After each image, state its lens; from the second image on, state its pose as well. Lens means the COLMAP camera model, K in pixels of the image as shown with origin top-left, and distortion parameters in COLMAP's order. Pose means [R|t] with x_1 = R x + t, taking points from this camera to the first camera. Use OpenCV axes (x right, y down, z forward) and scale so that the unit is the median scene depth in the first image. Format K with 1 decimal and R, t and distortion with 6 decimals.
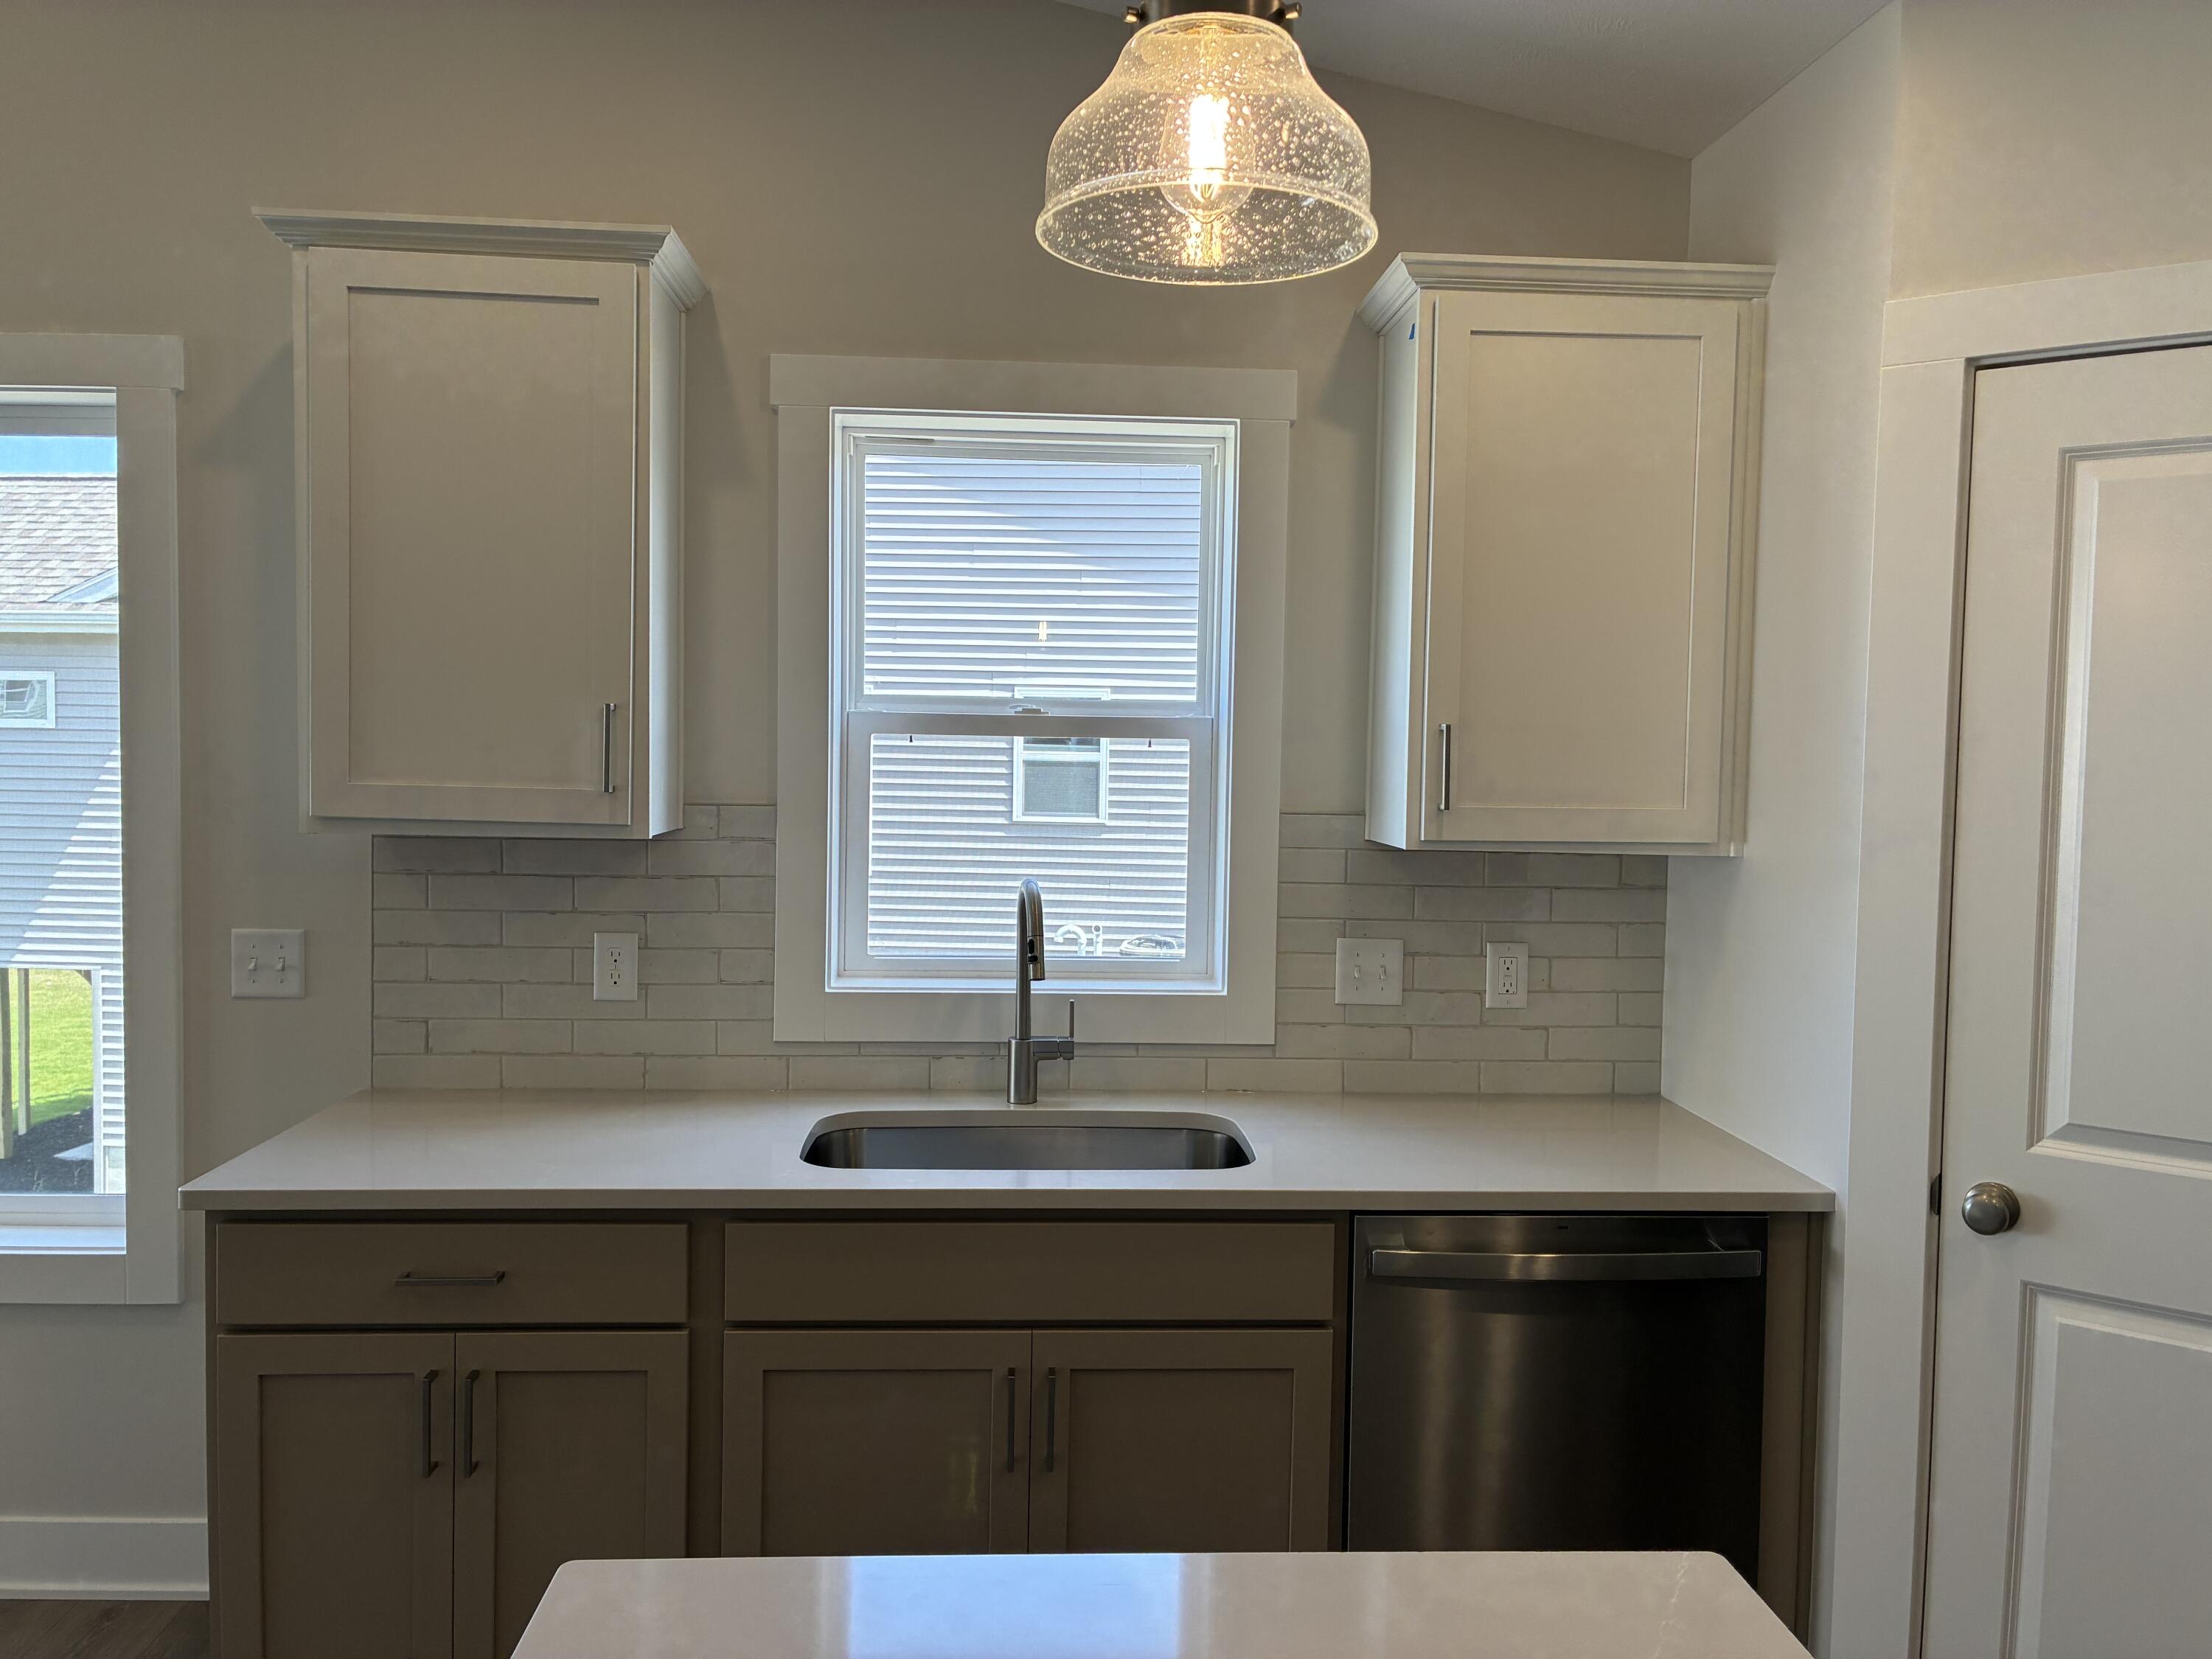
lens RADIAL K [[1674.1, 0, 1097.4], [0, 1674.1, 828.1], [0, 0, 1]] dist [0.055969, -0.067406]
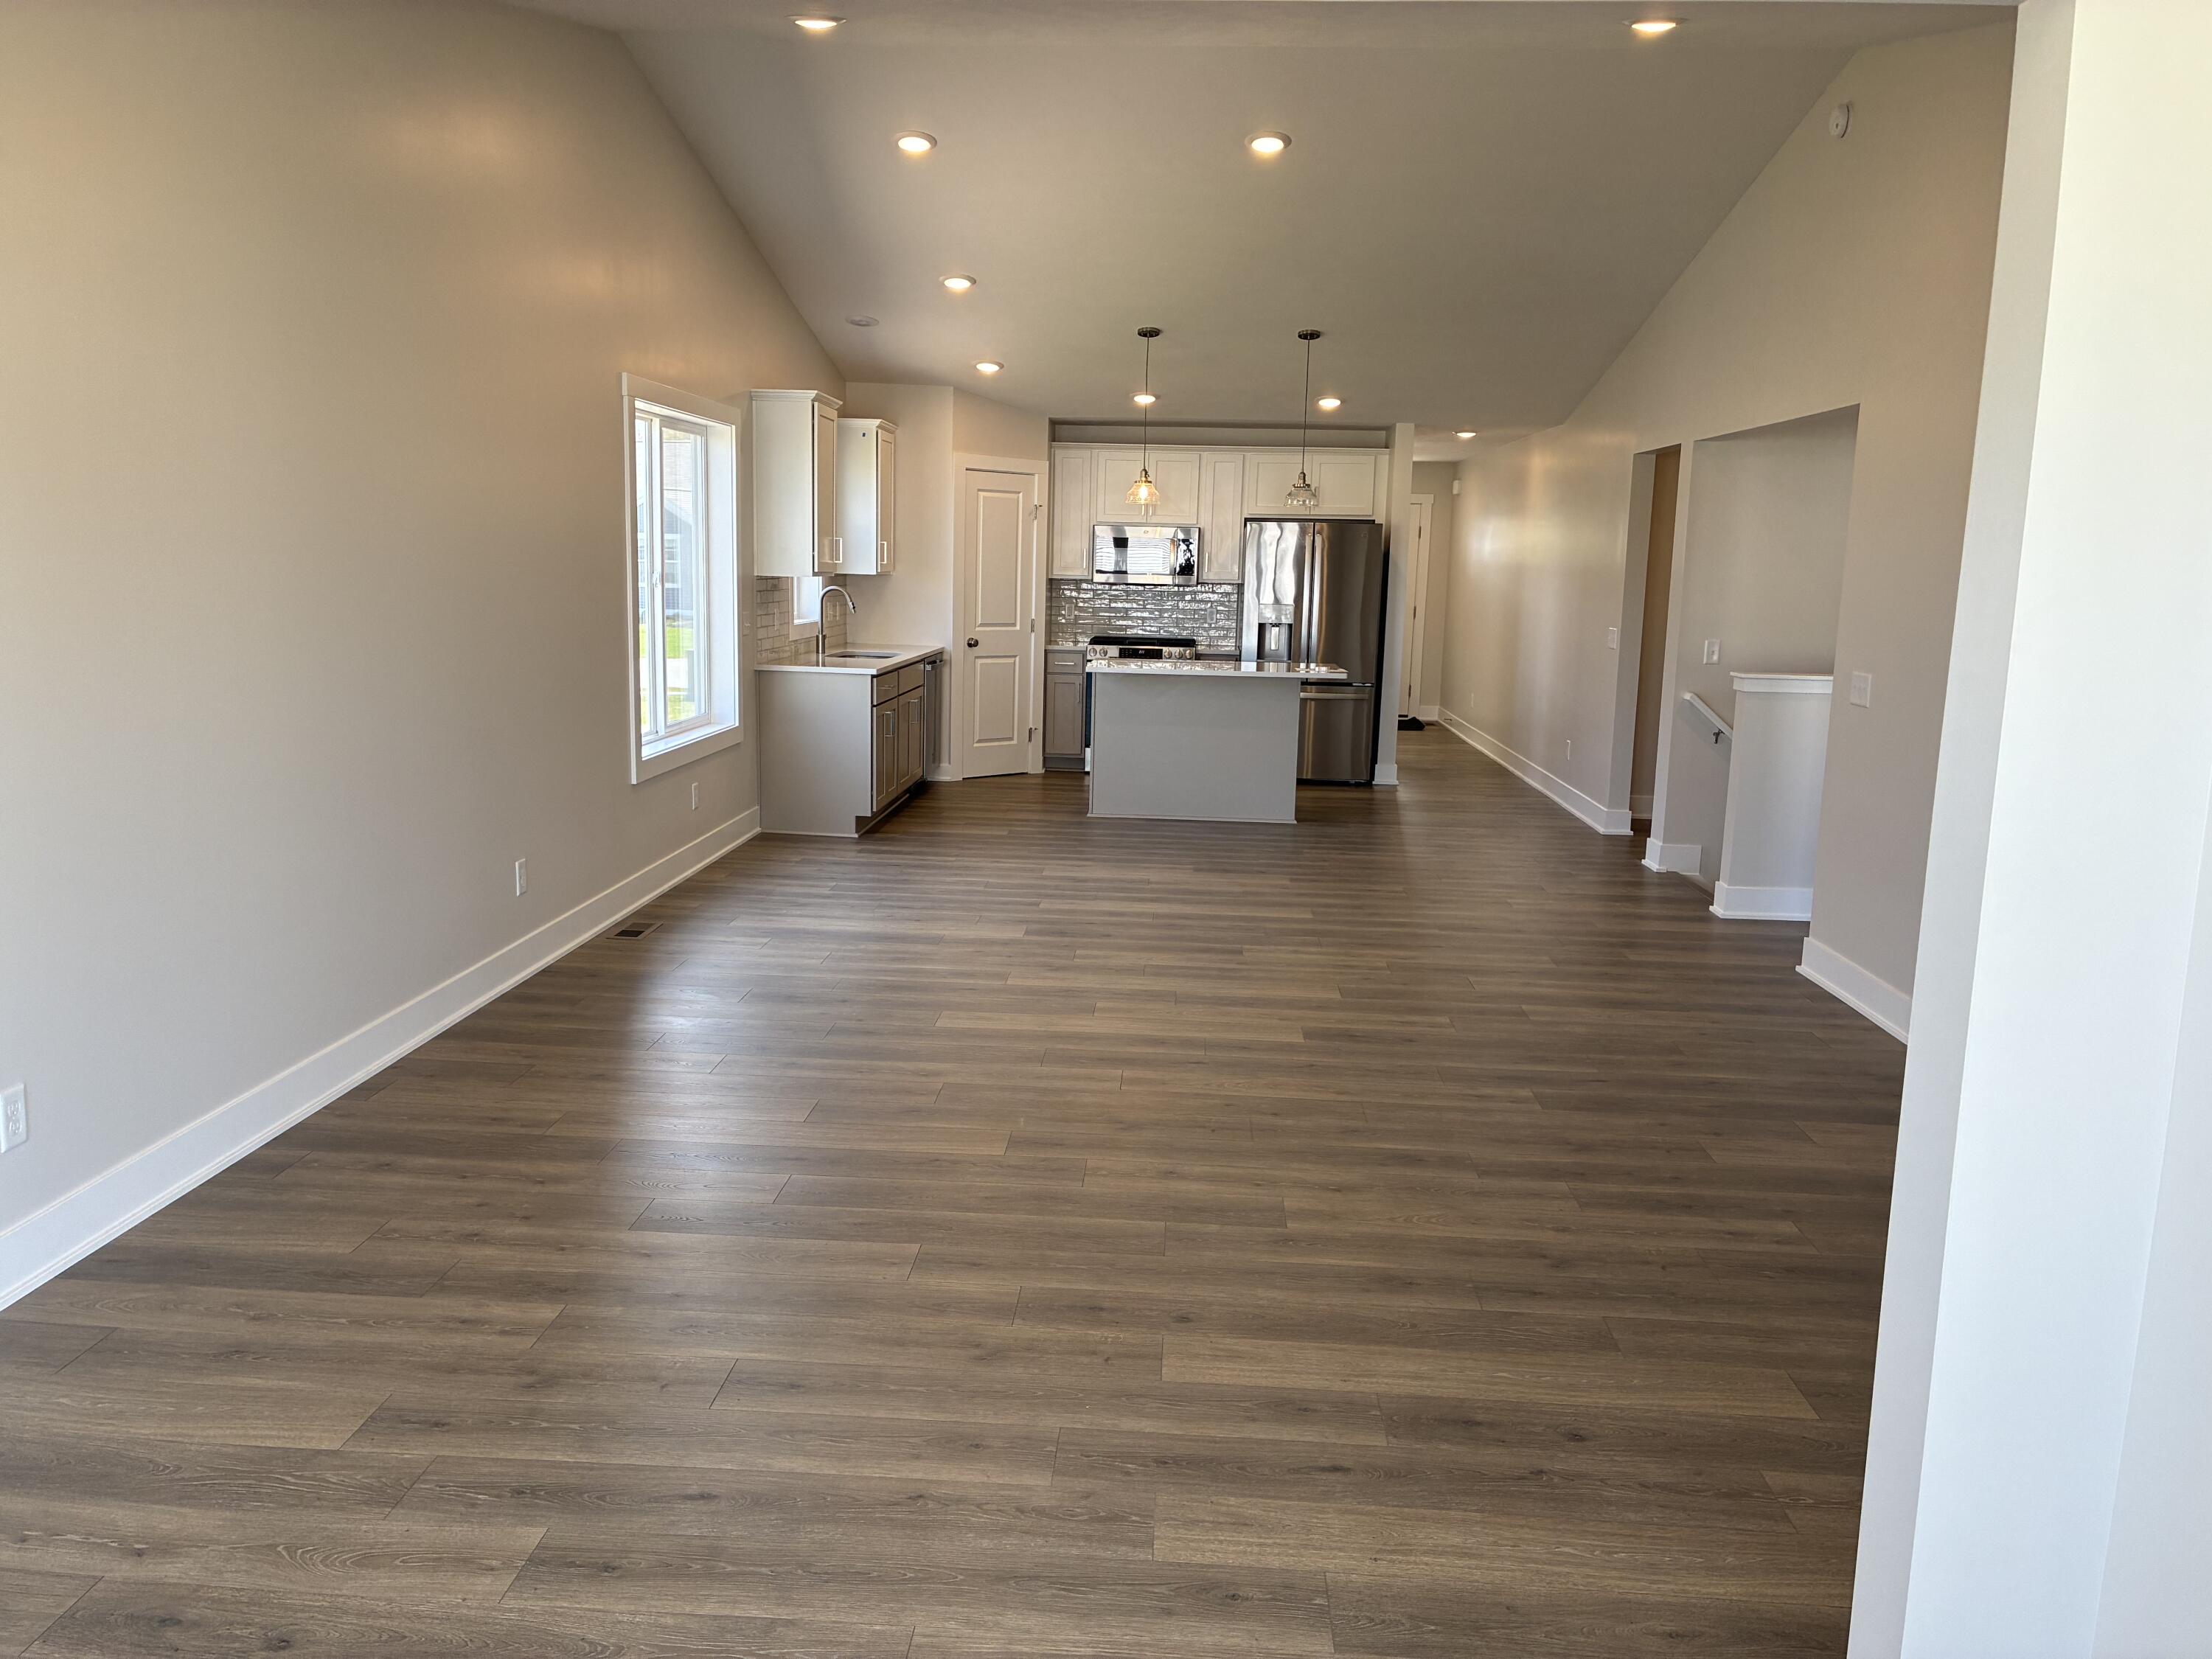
lens RADIAL K [[1674.1, 0, 1101.9], [0, 1674.1, 826.9], [0, 0, 1]] dist [0.055969, -0.067406]
pose [[0.114827, -0.171269, 0.978510, -3.363081], [0.030929, 0.985164, 0.168804, -0.046713], [-0.992904, 0.010881, 0.118421, 0.037848]]
